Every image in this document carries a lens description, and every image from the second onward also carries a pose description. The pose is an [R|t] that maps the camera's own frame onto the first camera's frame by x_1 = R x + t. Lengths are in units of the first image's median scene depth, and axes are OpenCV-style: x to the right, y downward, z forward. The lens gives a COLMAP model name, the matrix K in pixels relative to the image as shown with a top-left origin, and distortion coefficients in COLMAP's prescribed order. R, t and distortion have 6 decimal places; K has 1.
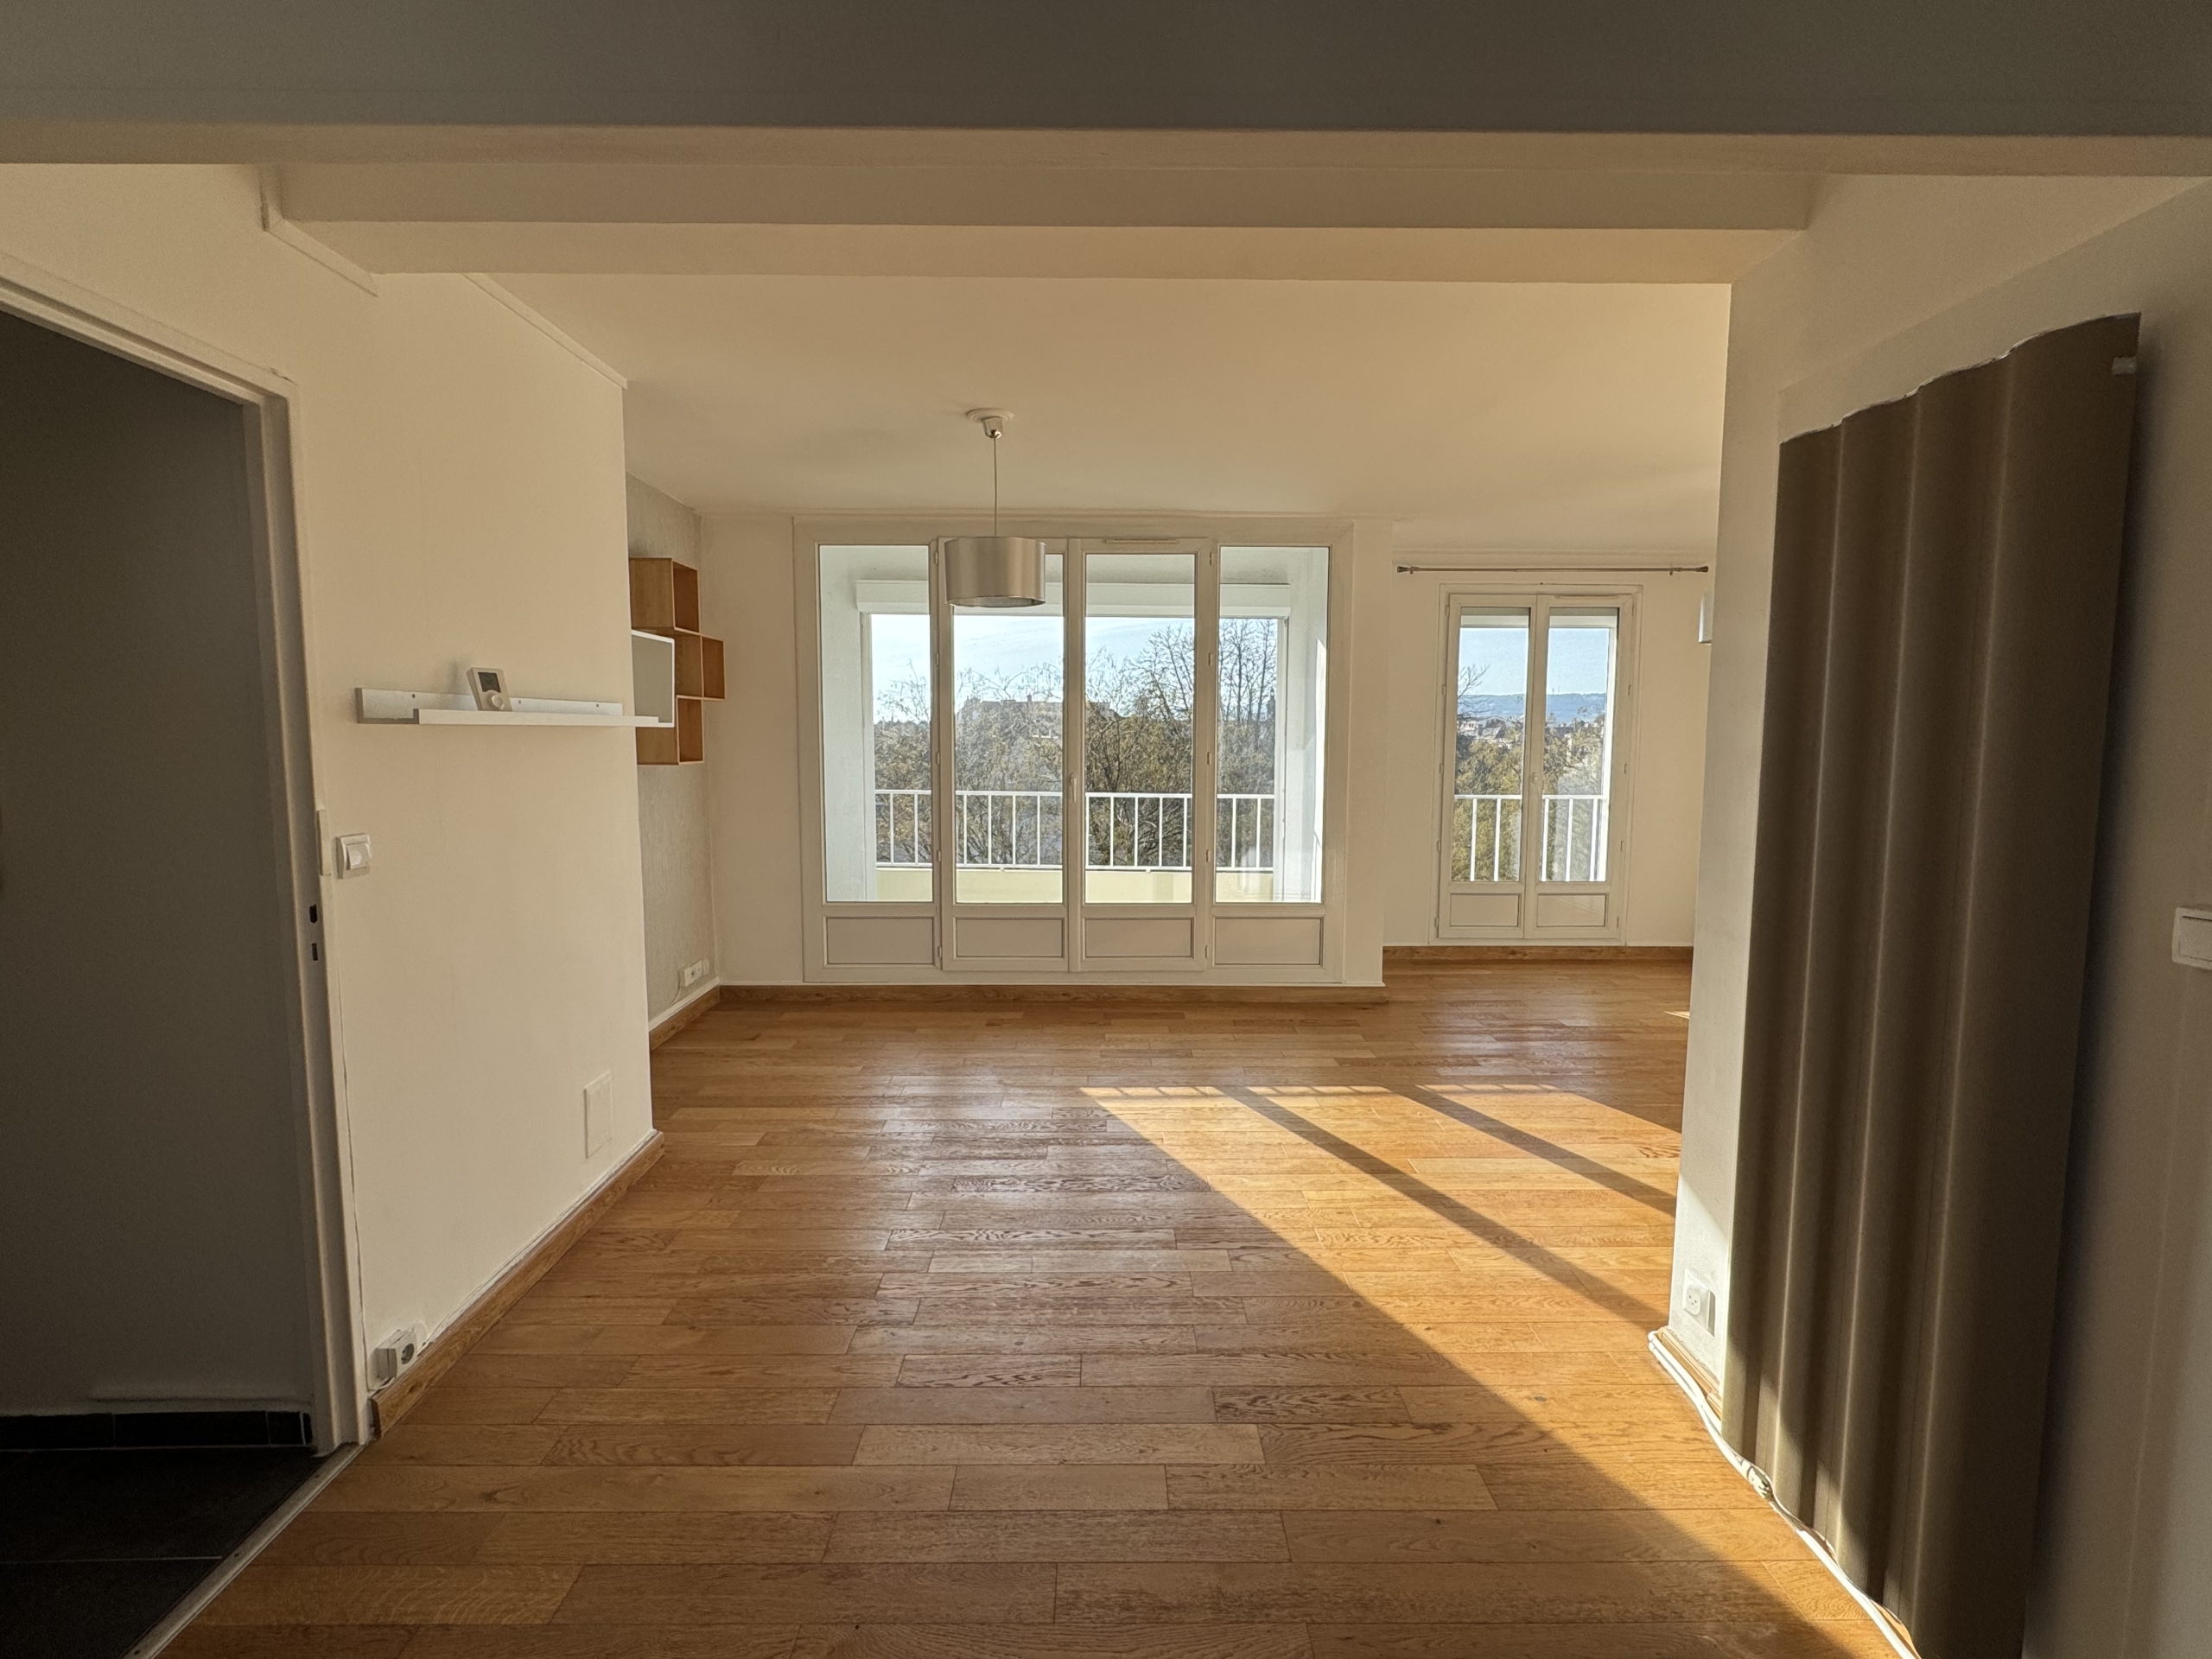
lens RADIAL K [[1043.6, 0, 1106.0], [0, 1043.6, 829.5], [0, 0, 1]] dist [-0.003379, -0.000337]
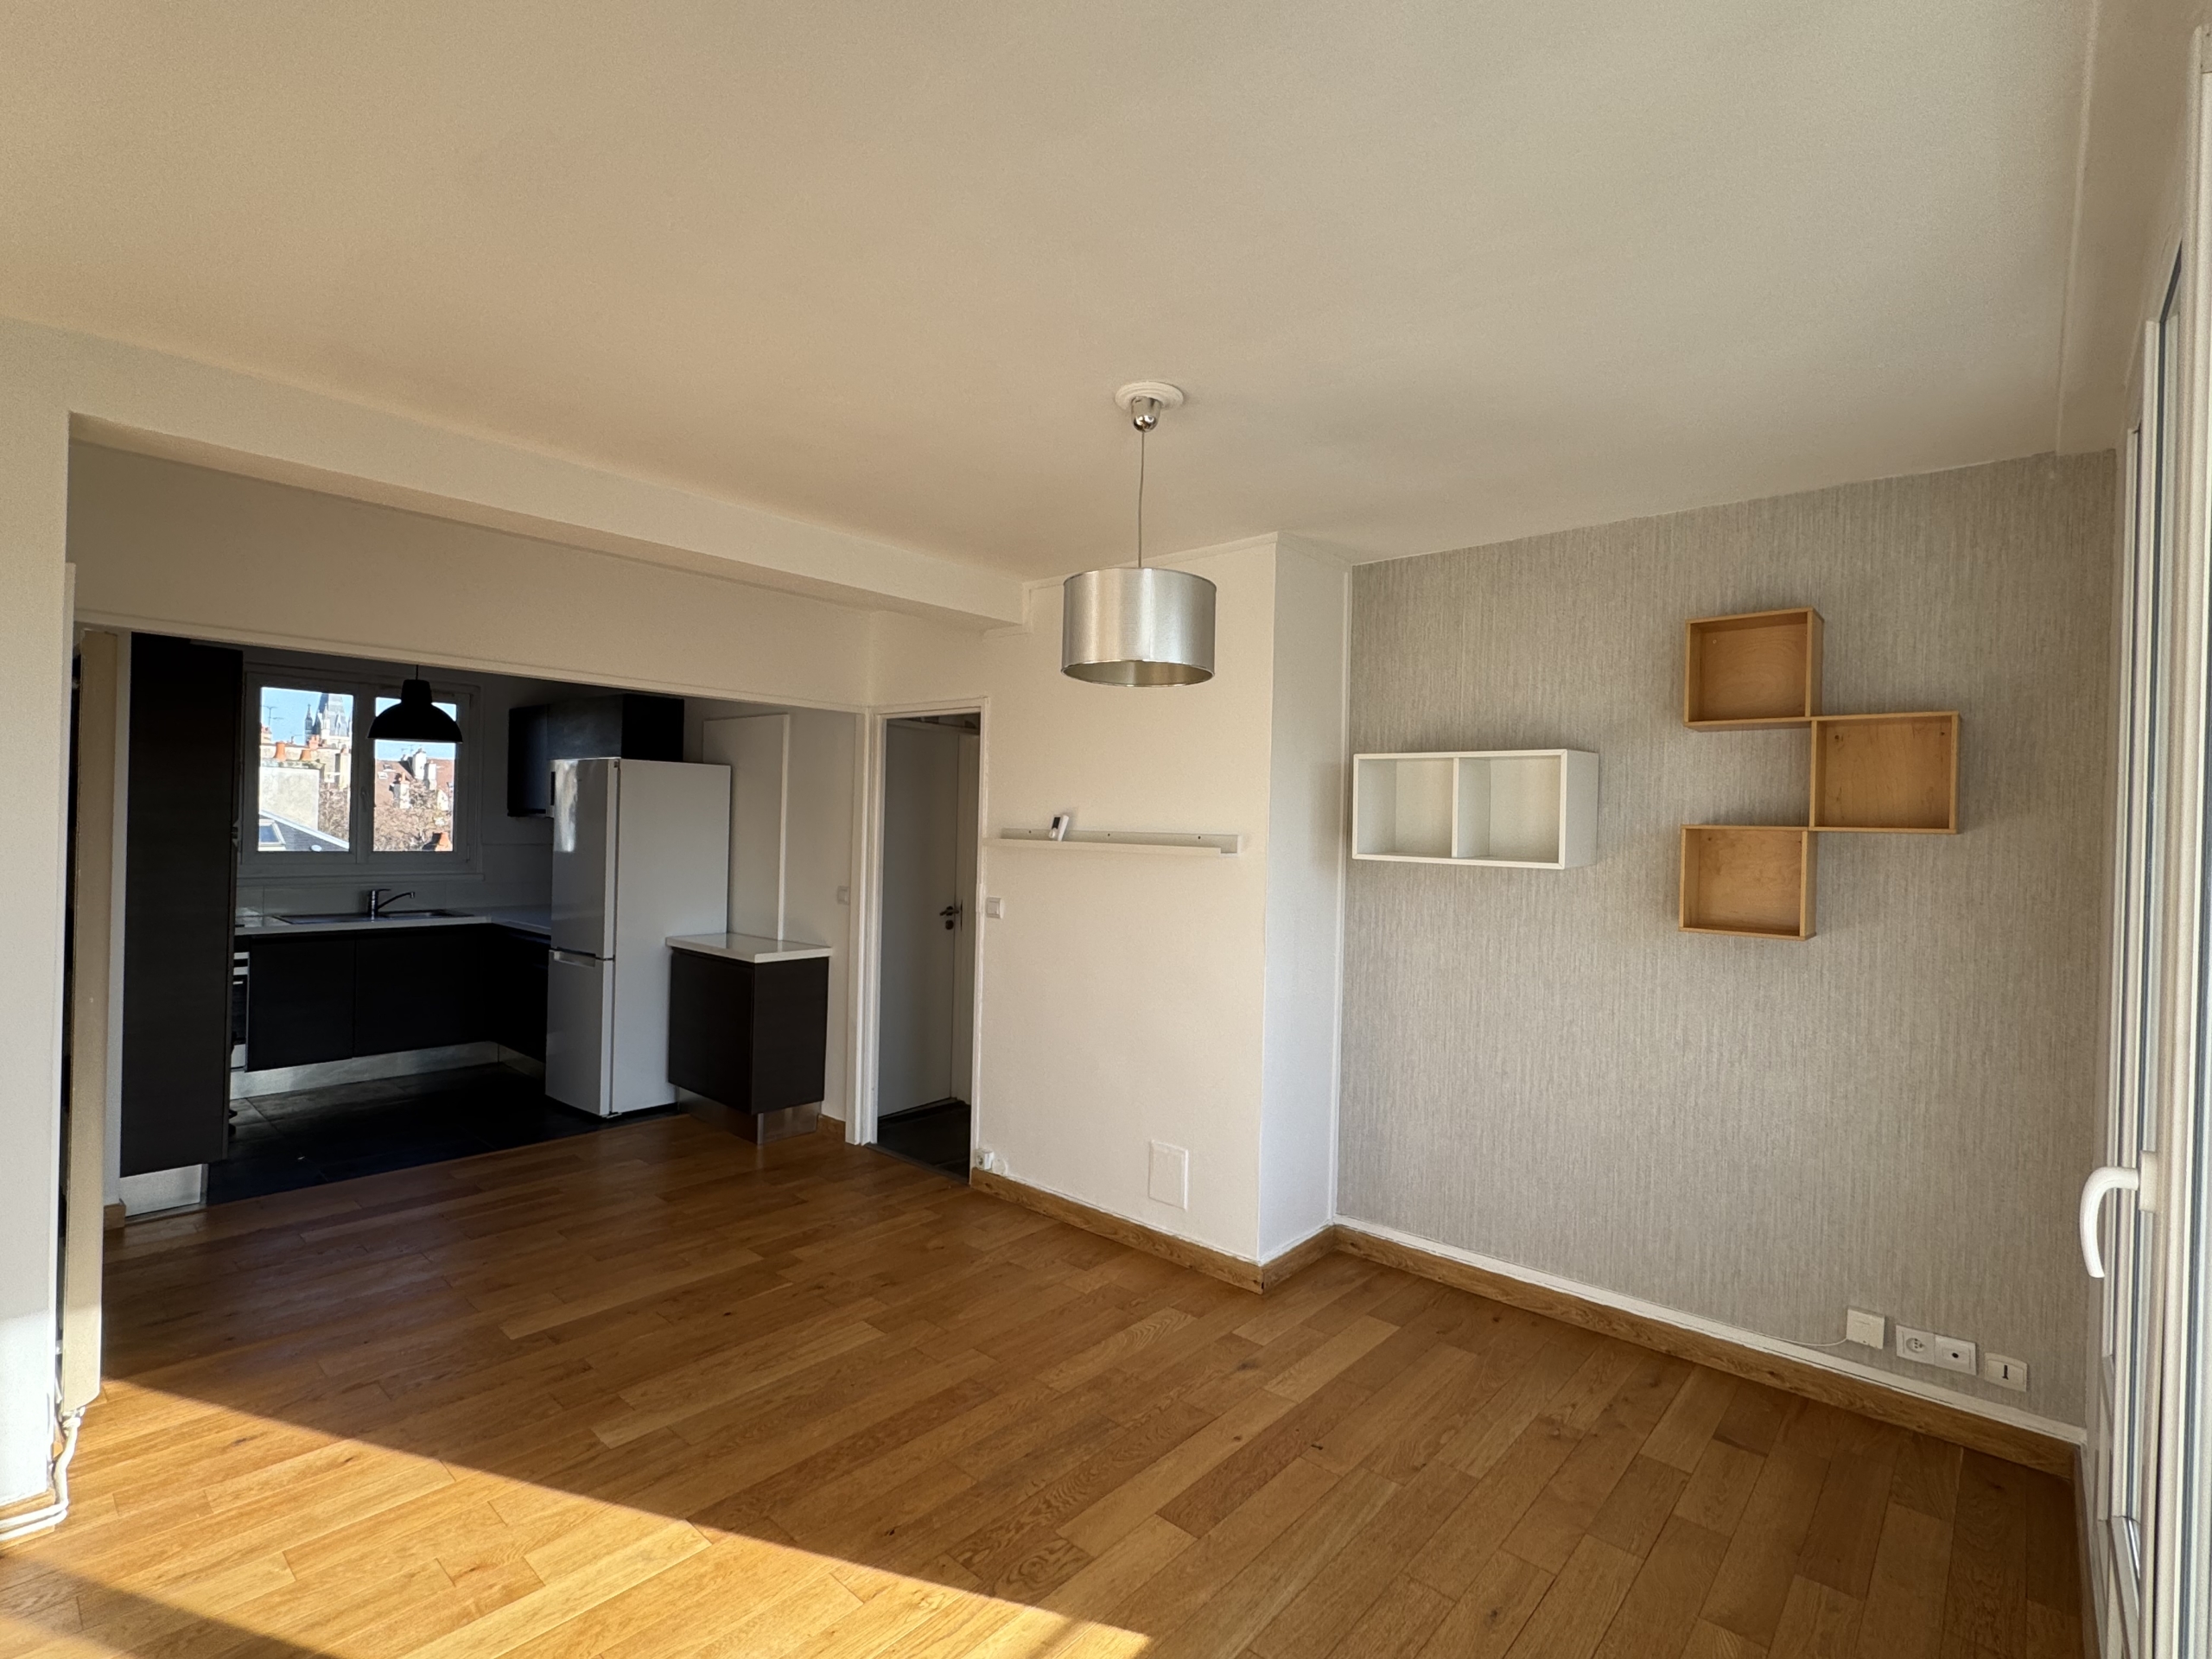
lens RADIAL K [[1043.6, 0, 1106.0], [0, 1043.6, 829.5], [0, 0, 1]] dist [-0.003379, -0.000337]
pose [[-0.668701, -0.020554, -0.743247, 0.319951], [-0.099017, 0.993176, 0.061620, -0.130808], [0.736908, 0.114799, -0.666173, 1.176336]]
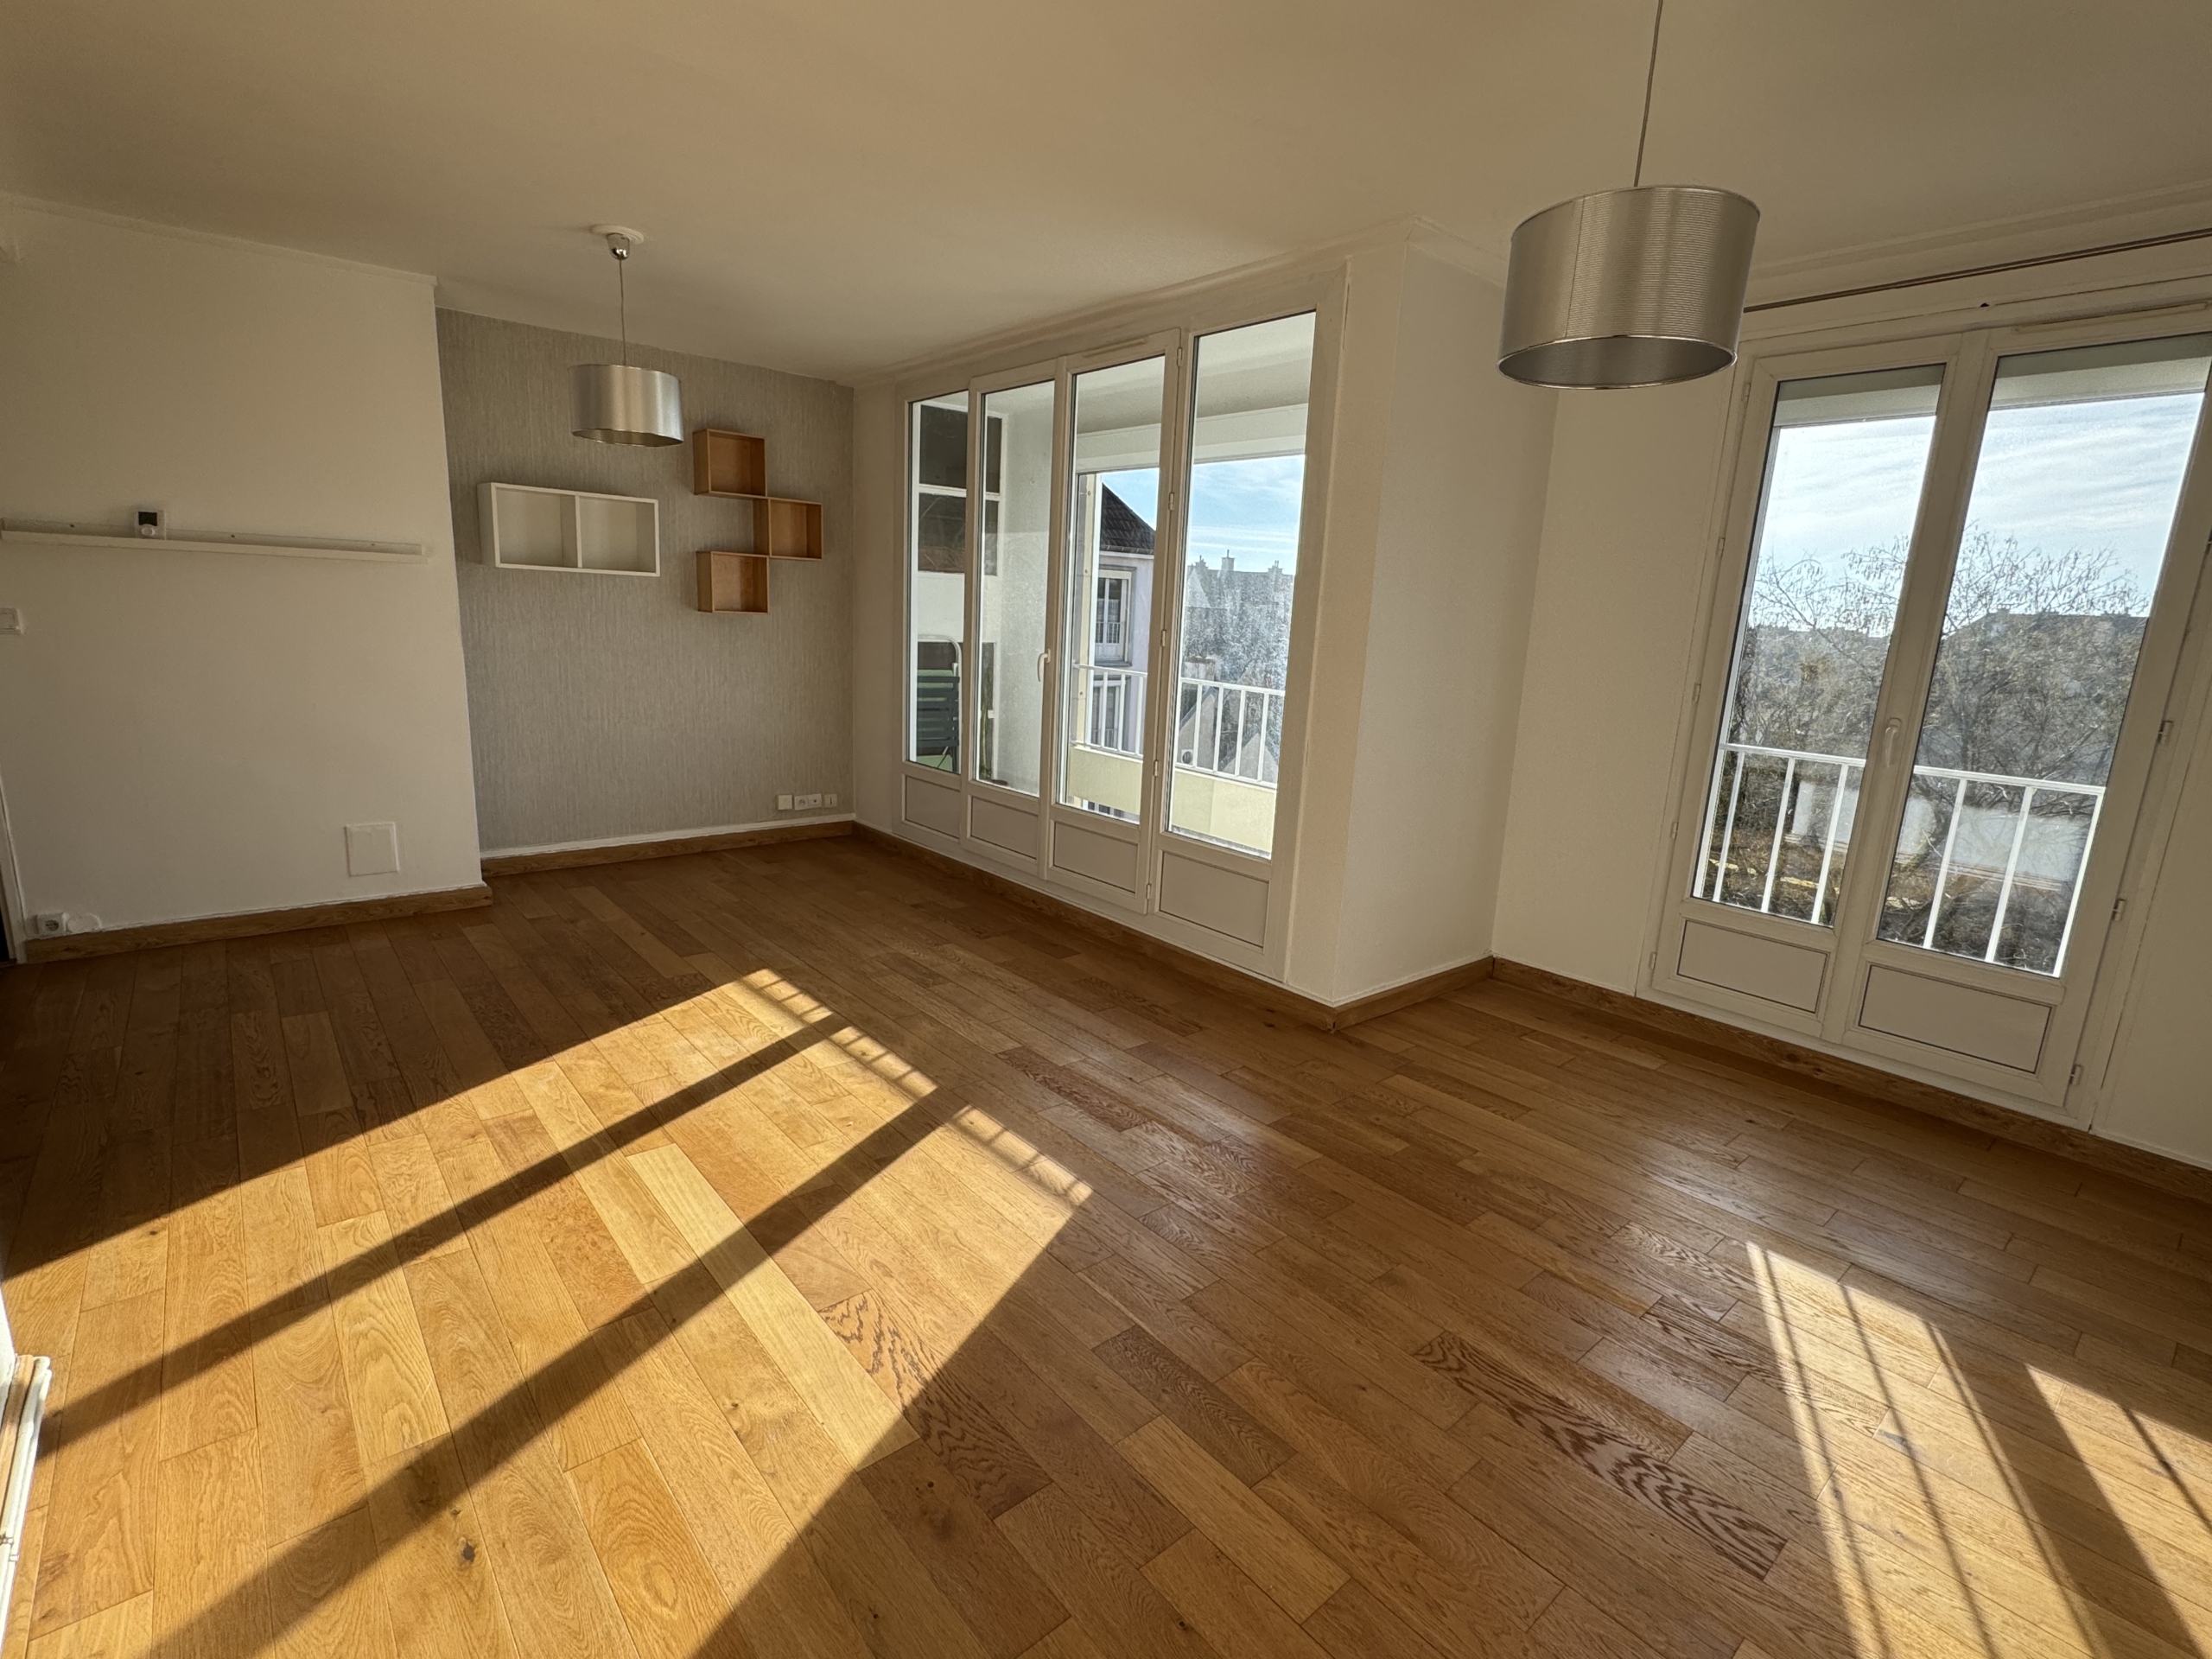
lens RADIAL K [[1043.6, 0, 1106.0], [0, 1043.6, 829.5], [0, 0, 1]] dist [-0.003379, -0.000337]
pose [[0.638275, 0.185934, -0.747016, 0.794147], [-0.117719, 0.982554, 0.143977, -0.043871], [0.760754, -0.003959, 0.649028, 0.584172]]
